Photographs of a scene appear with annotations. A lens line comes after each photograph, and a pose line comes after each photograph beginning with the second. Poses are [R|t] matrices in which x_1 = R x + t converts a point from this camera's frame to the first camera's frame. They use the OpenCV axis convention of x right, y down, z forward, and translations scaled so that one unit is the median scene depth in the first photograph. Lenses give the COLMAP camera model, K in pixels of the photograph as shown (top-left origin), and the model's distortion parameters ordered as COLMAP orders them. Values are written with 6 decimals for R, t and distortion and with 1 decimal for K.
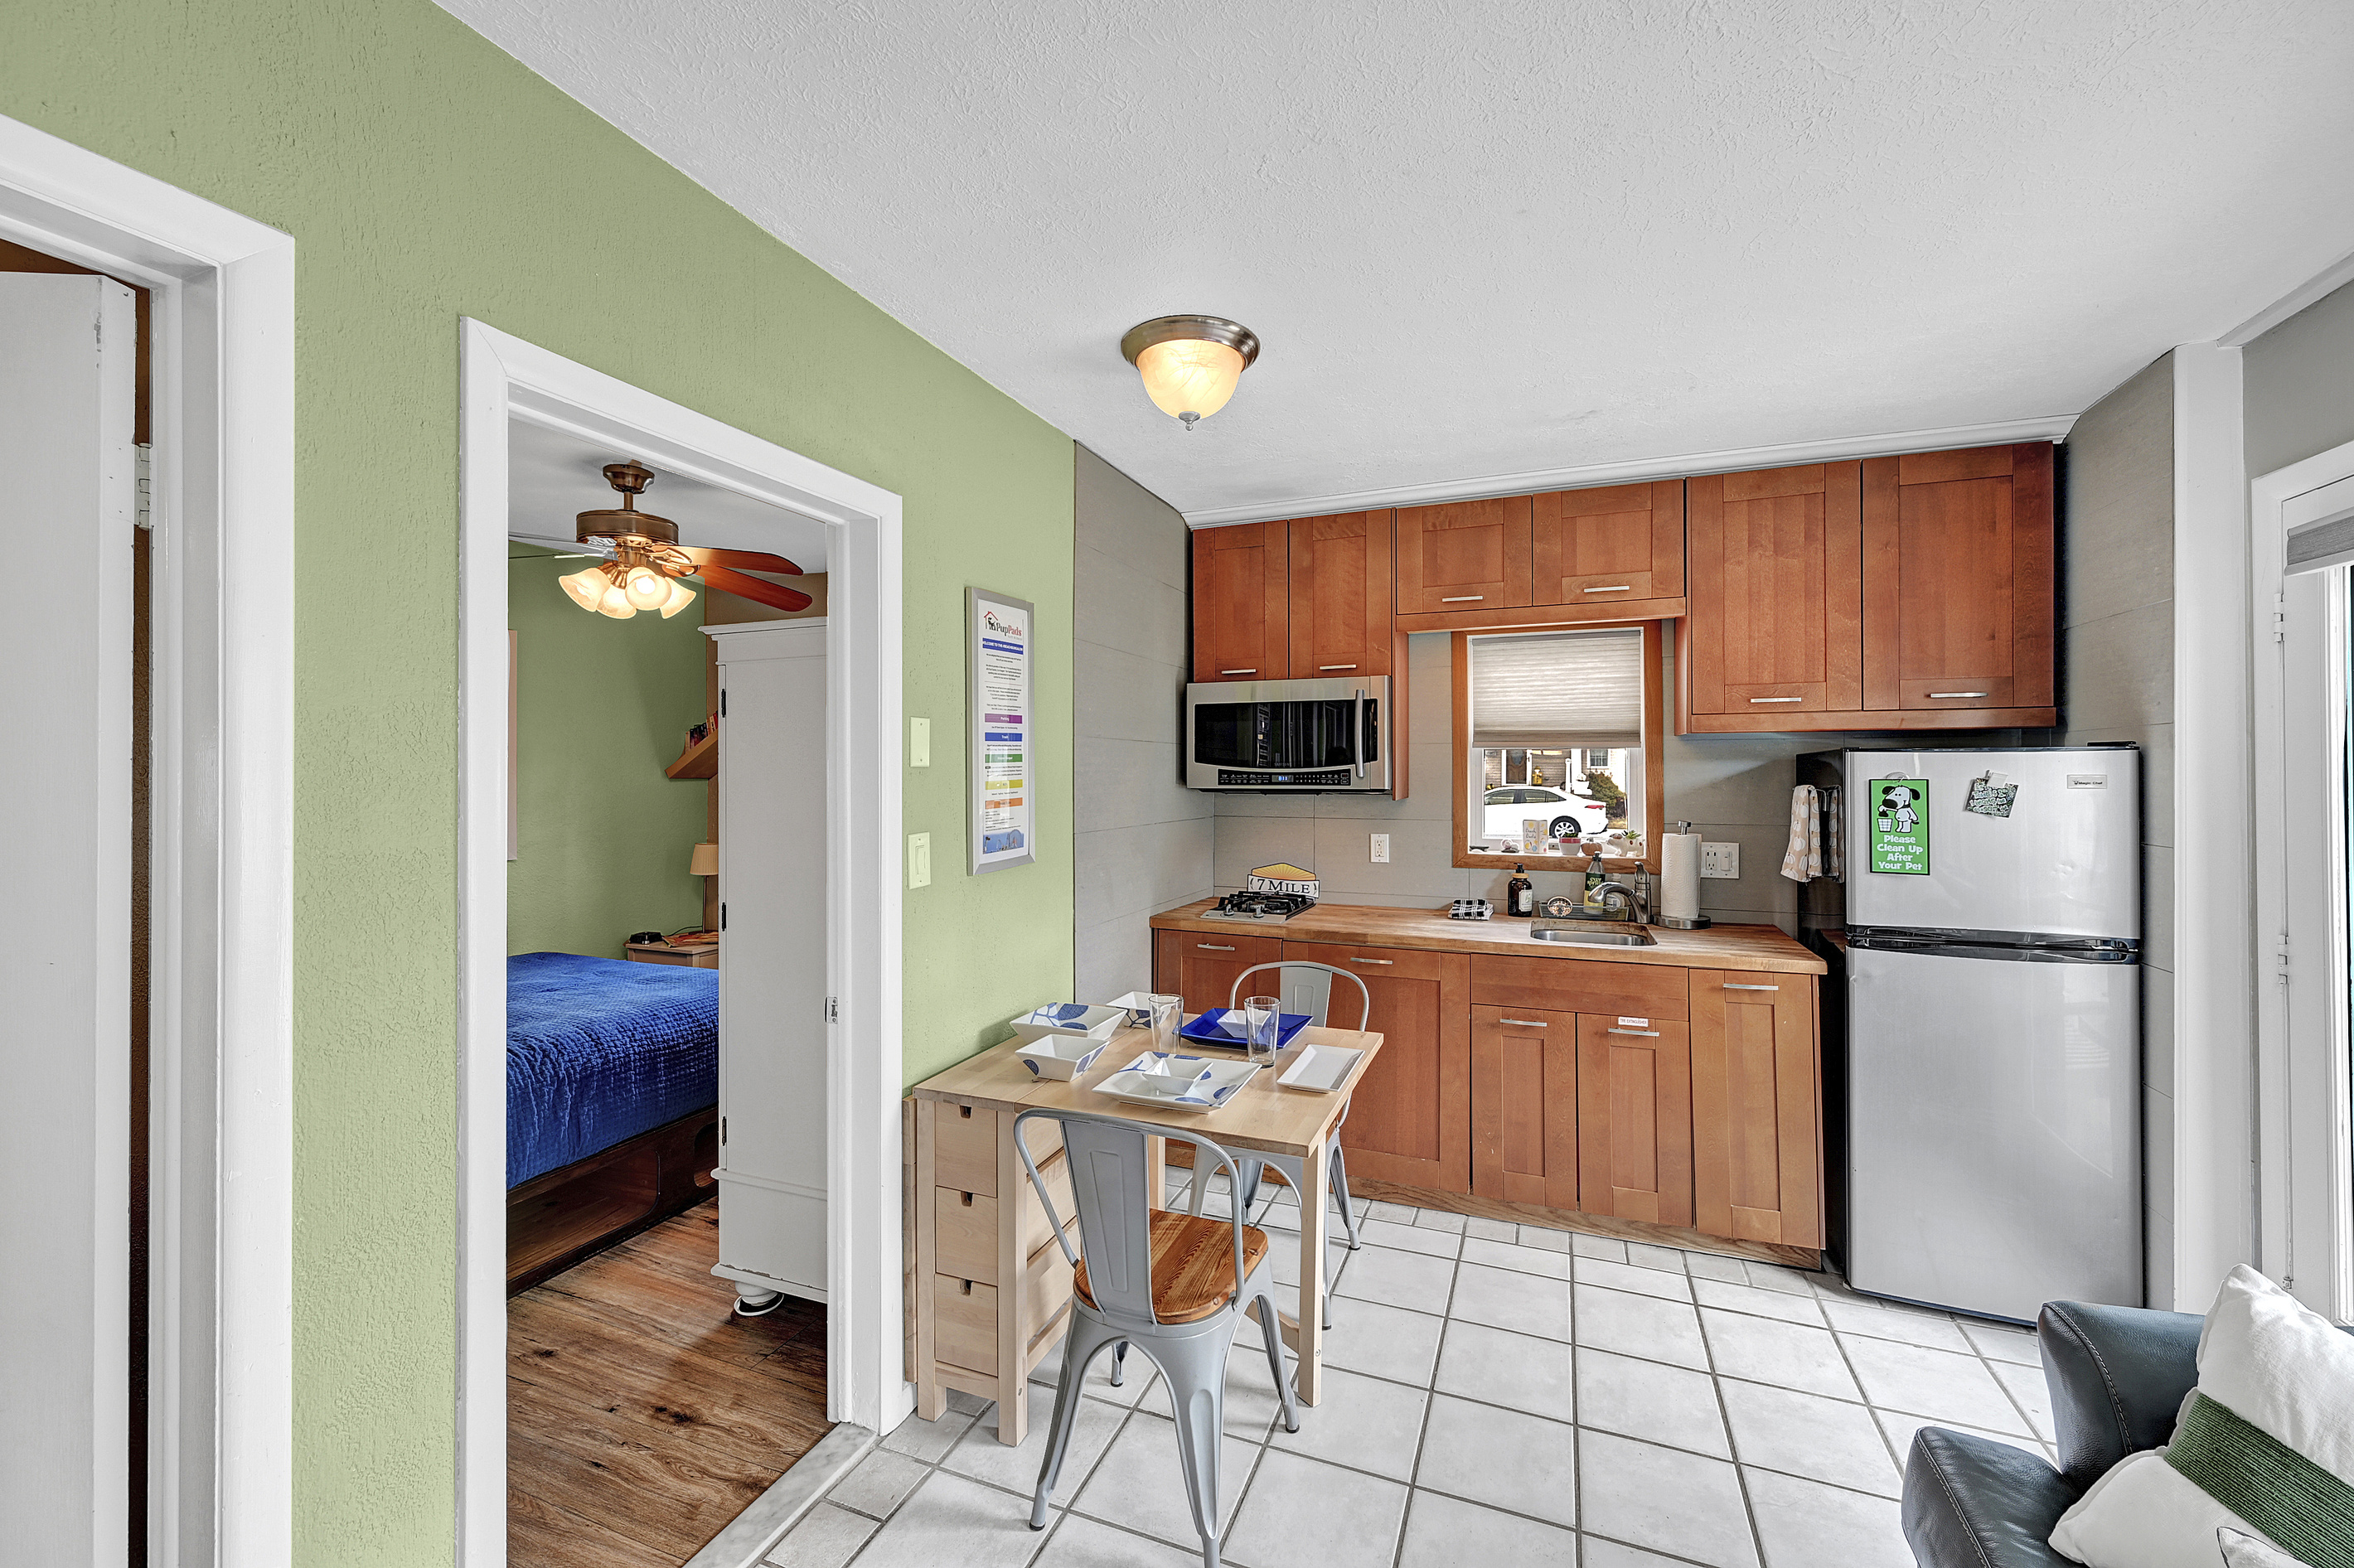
lens RADIAL K [[934.0, 0, 1168.3], [0, 934.0, 766.3], [0, 0, 1]] dist [0.000063, -0.000047]
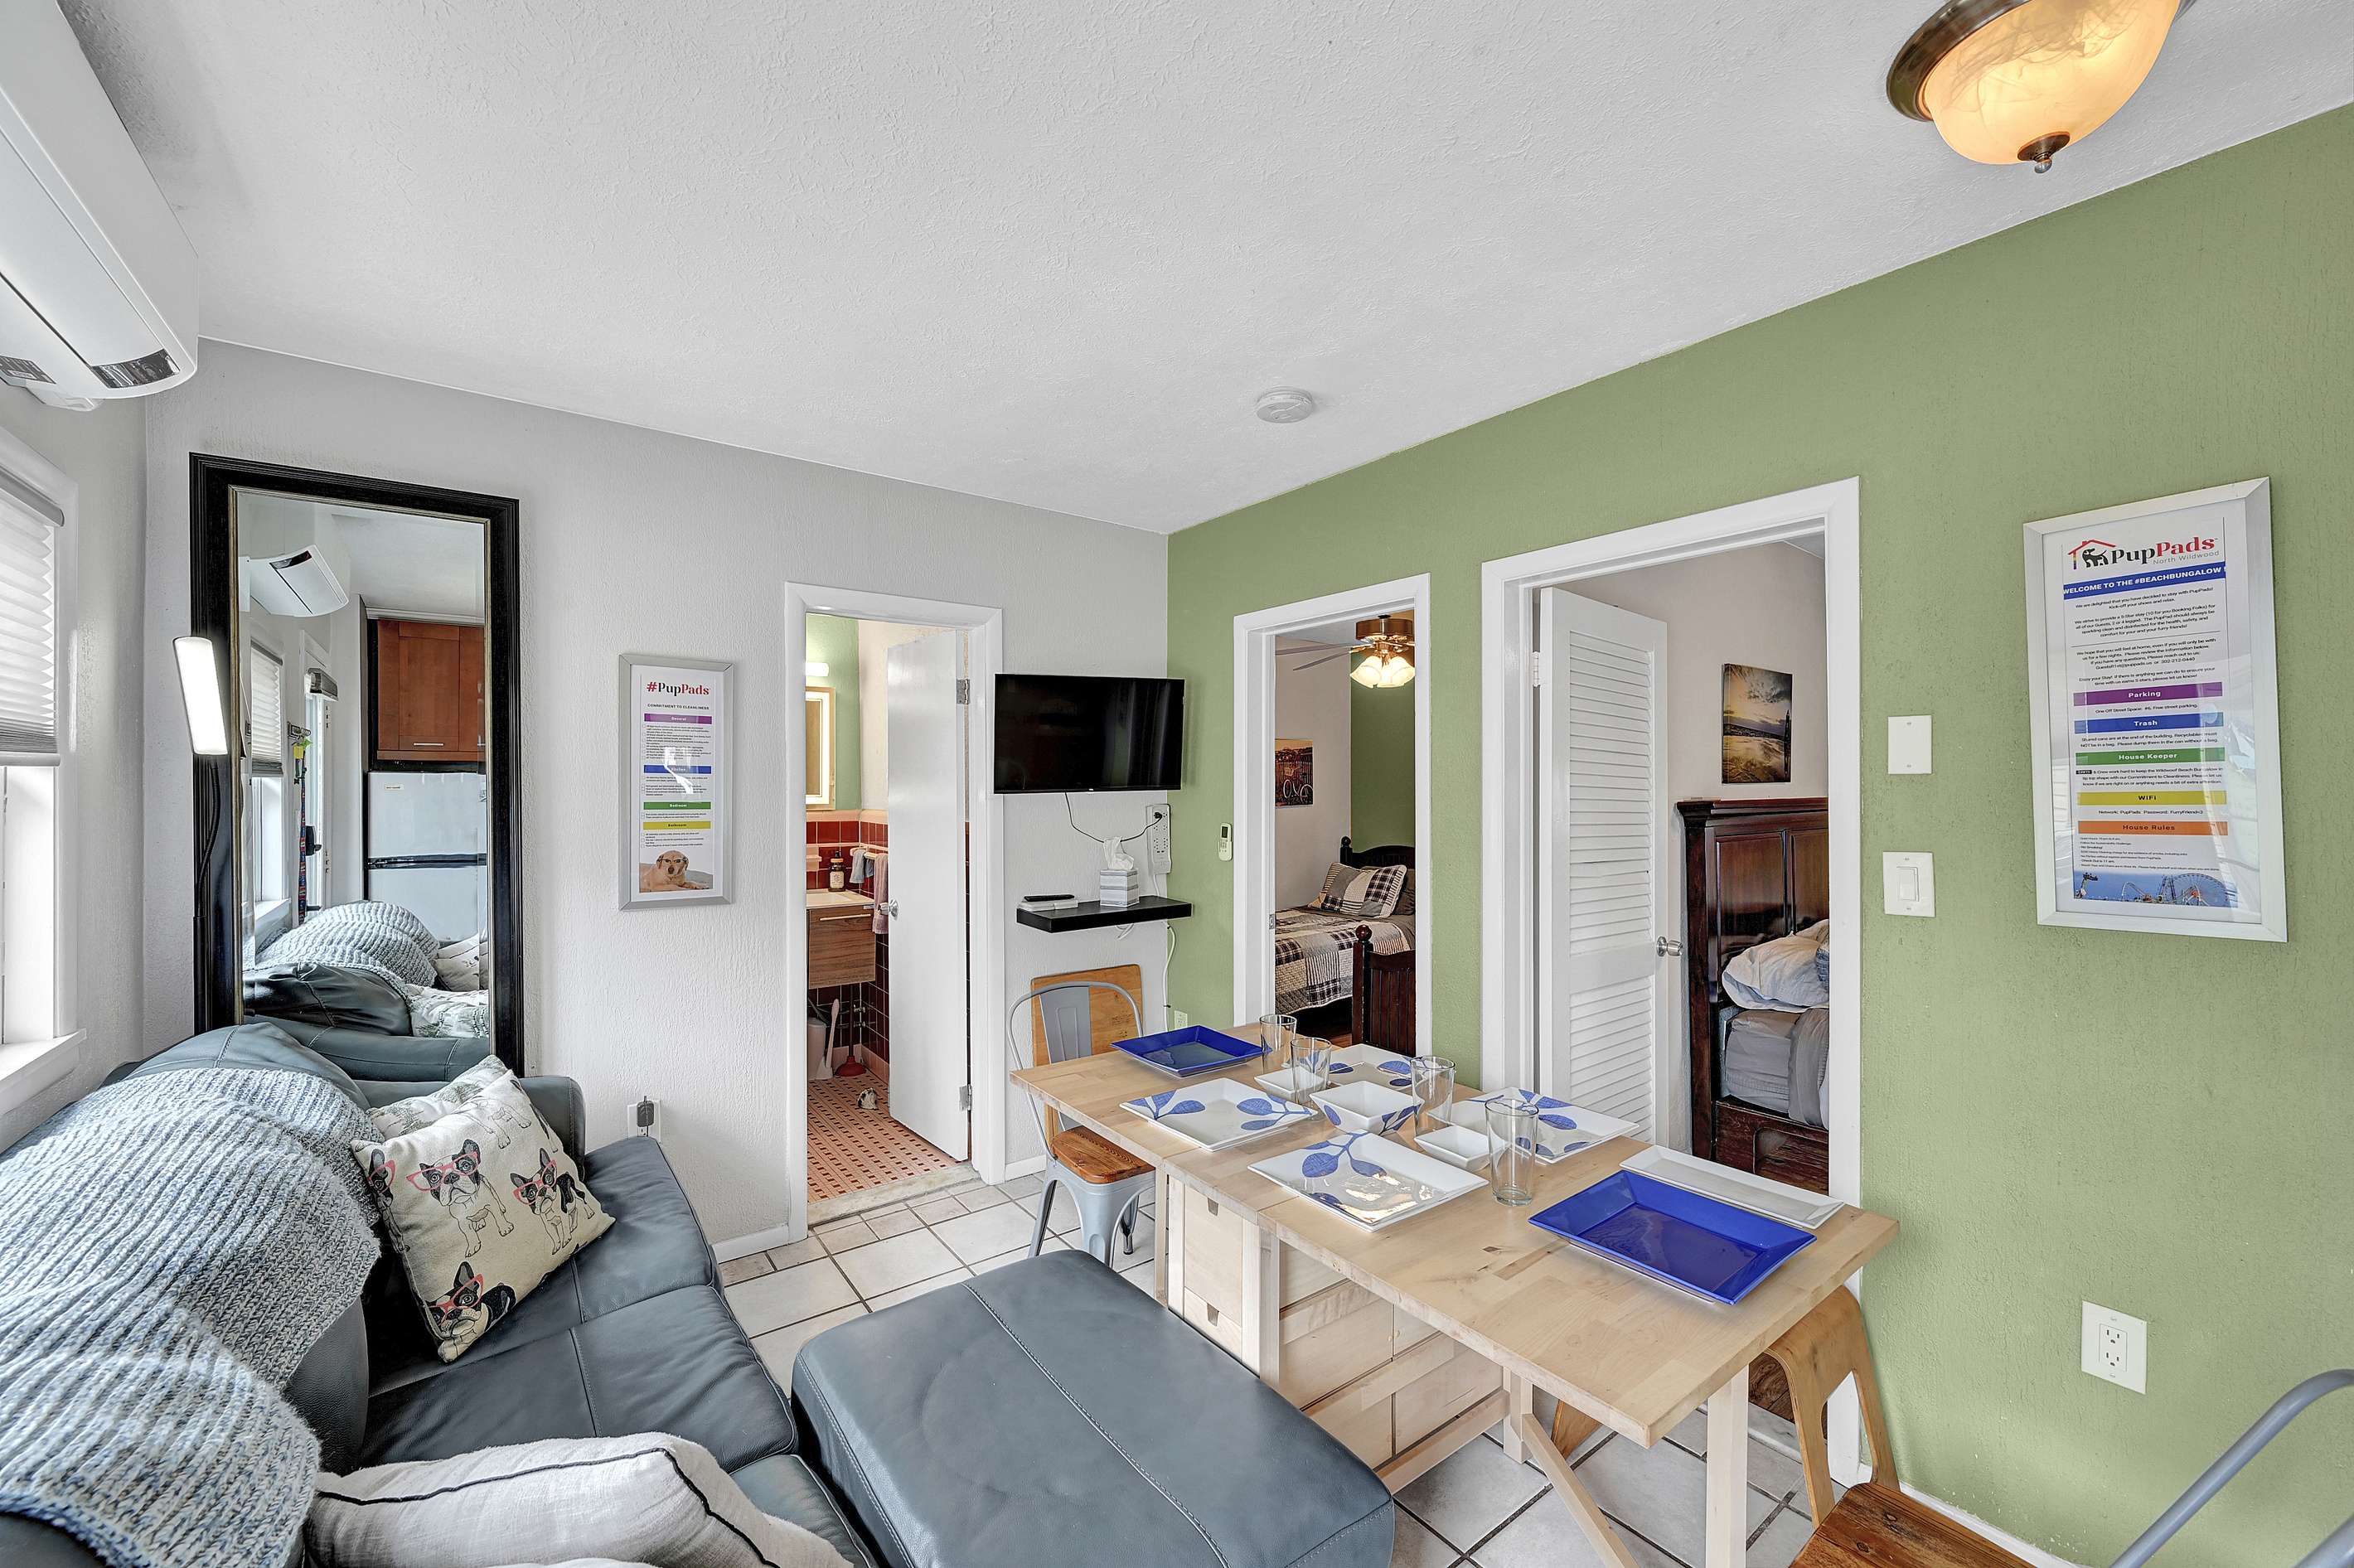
lens RADIAL K [[922.0, 0, 1186.0], [0, 922.0, 786.6], [0, 0, 1]] dist [-0.001567, 0.000351]
pose [[-0.503021, 0.001449, -0.864273, 0.520720], [0.006843, 0.999974, -0.002306, 0.006243], [0.864247, -0.007074, -0.503018, 0.569111]]
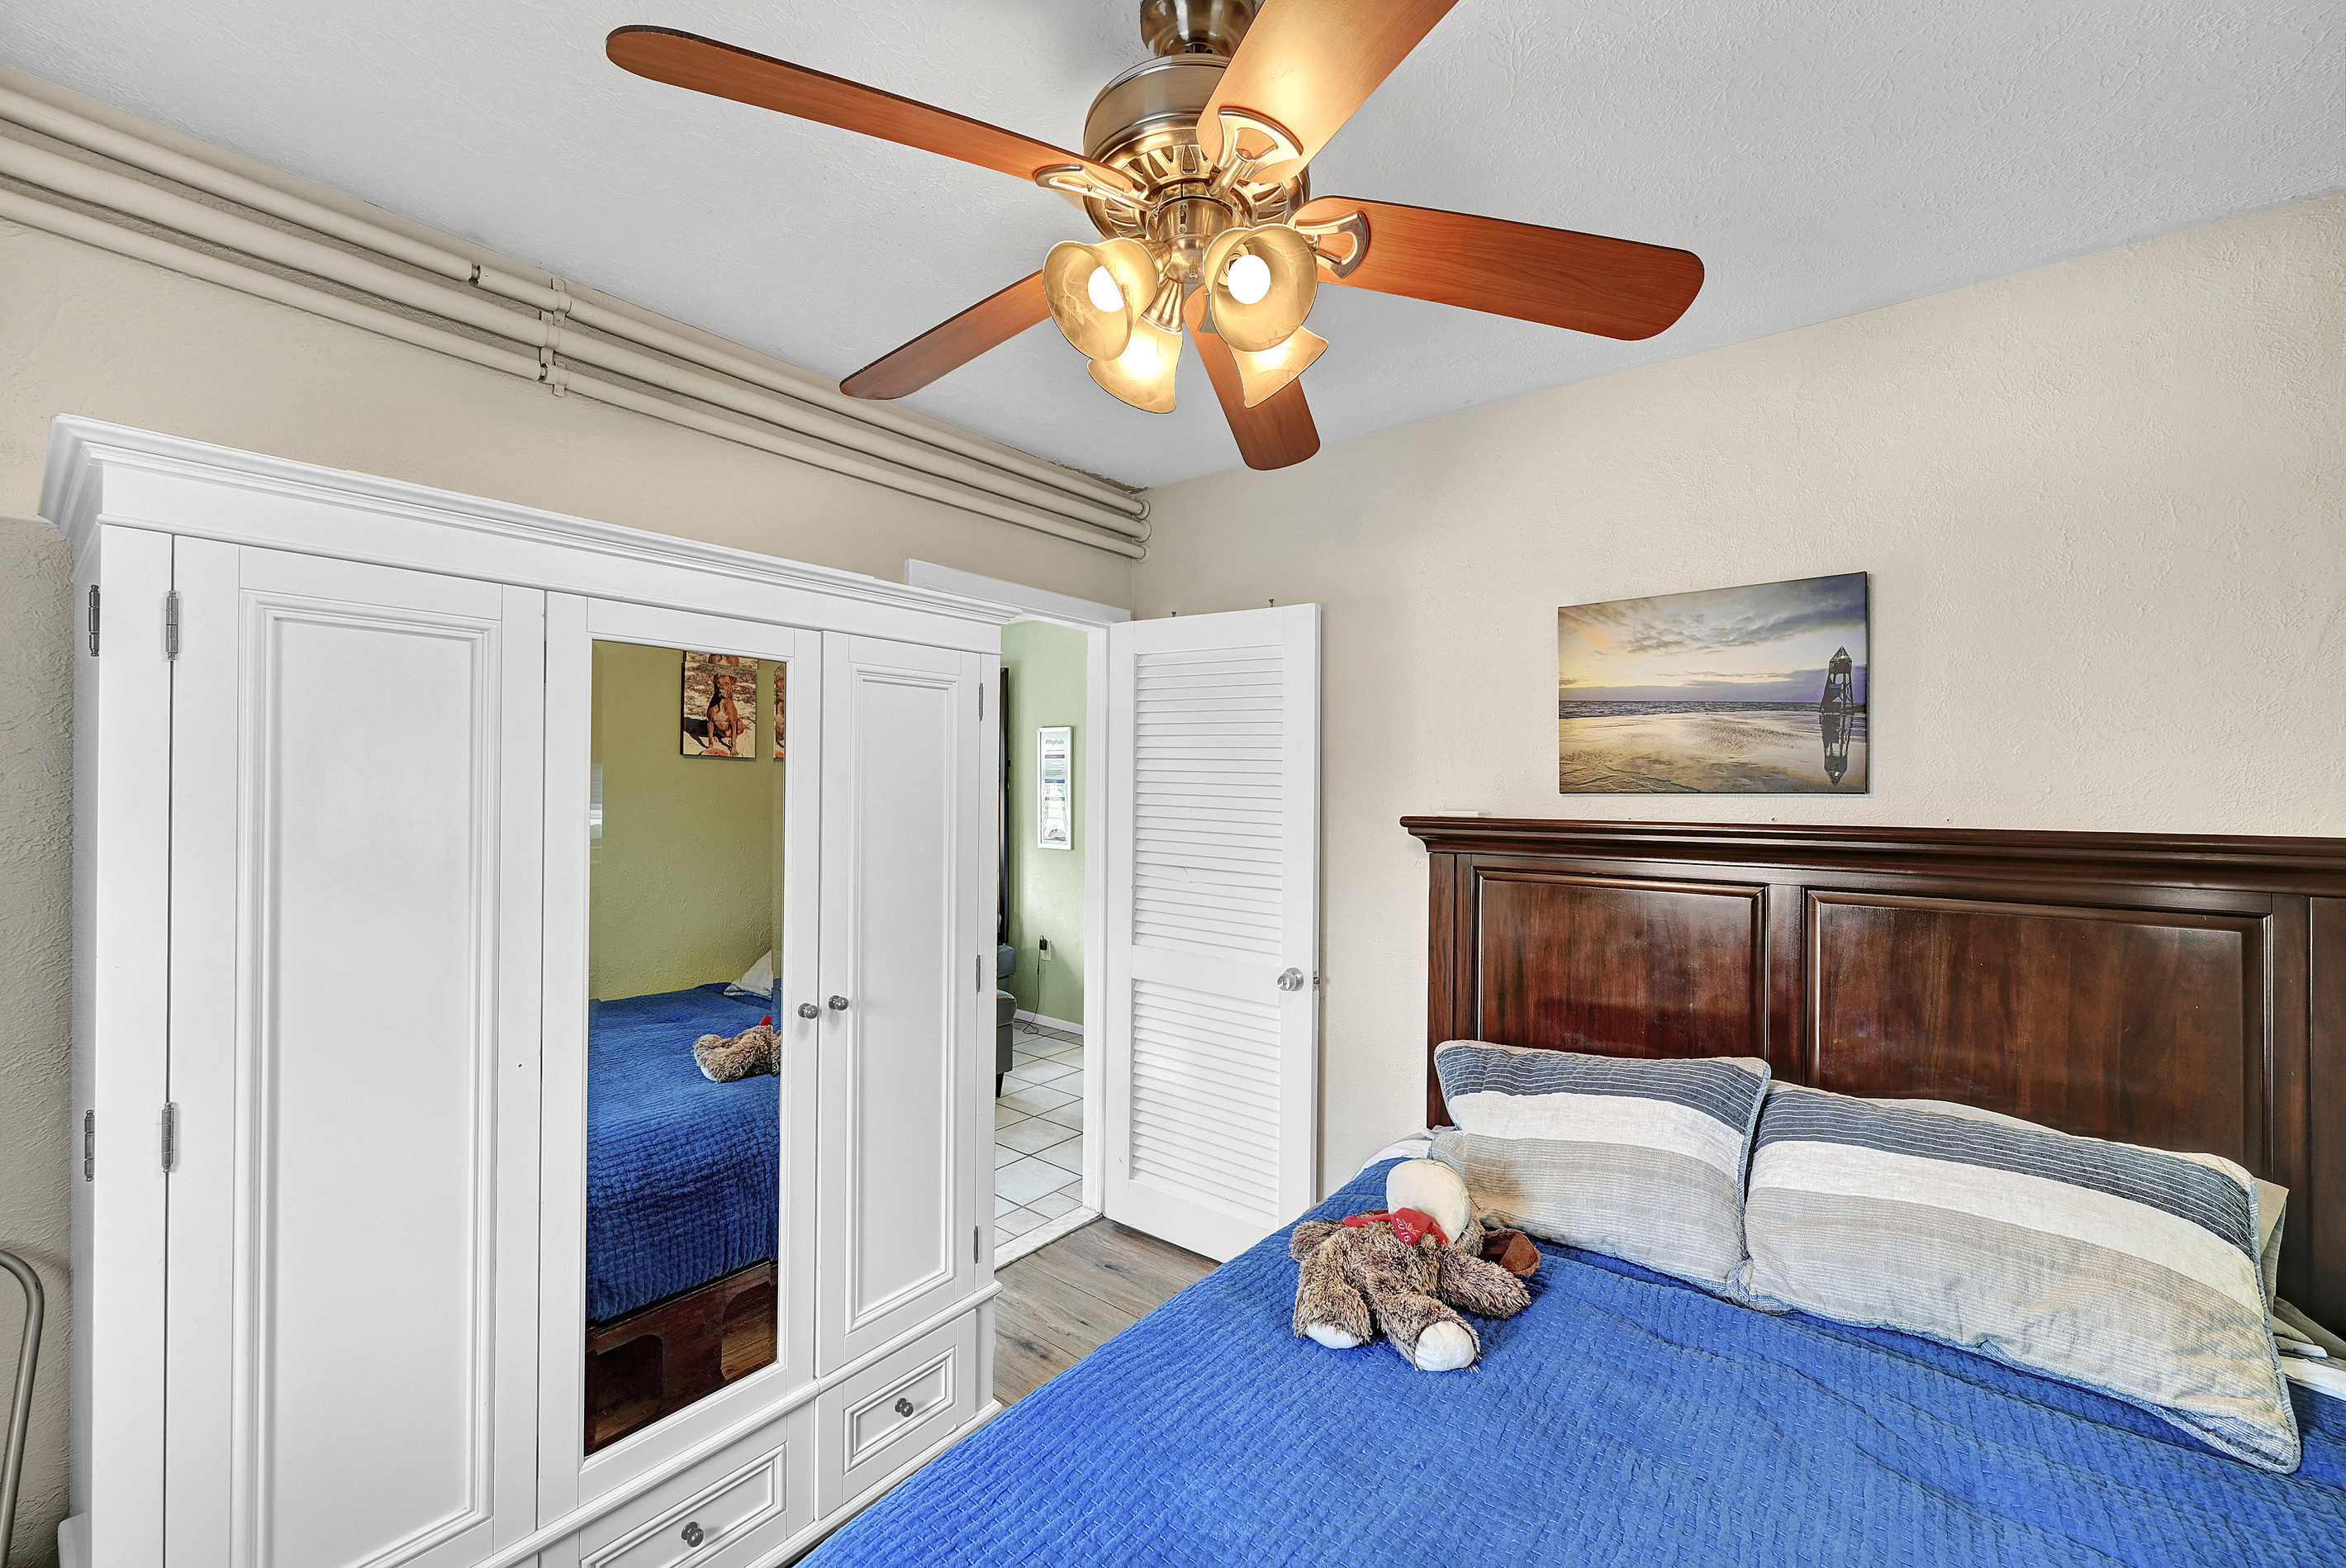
lens RADIAL K [[922.8, 0, 1175.8], [0, 922.8, 786.8], [0, 0, 1]] dist [0.000534, 0.000309]
pose [[-0.959537, -0.007006, 0.281496, -0.654410], [-0.009453, 0.999928, -0.007335, 0.006908], [-0.281424, -0.009699, -0.959534, 1.322471]]
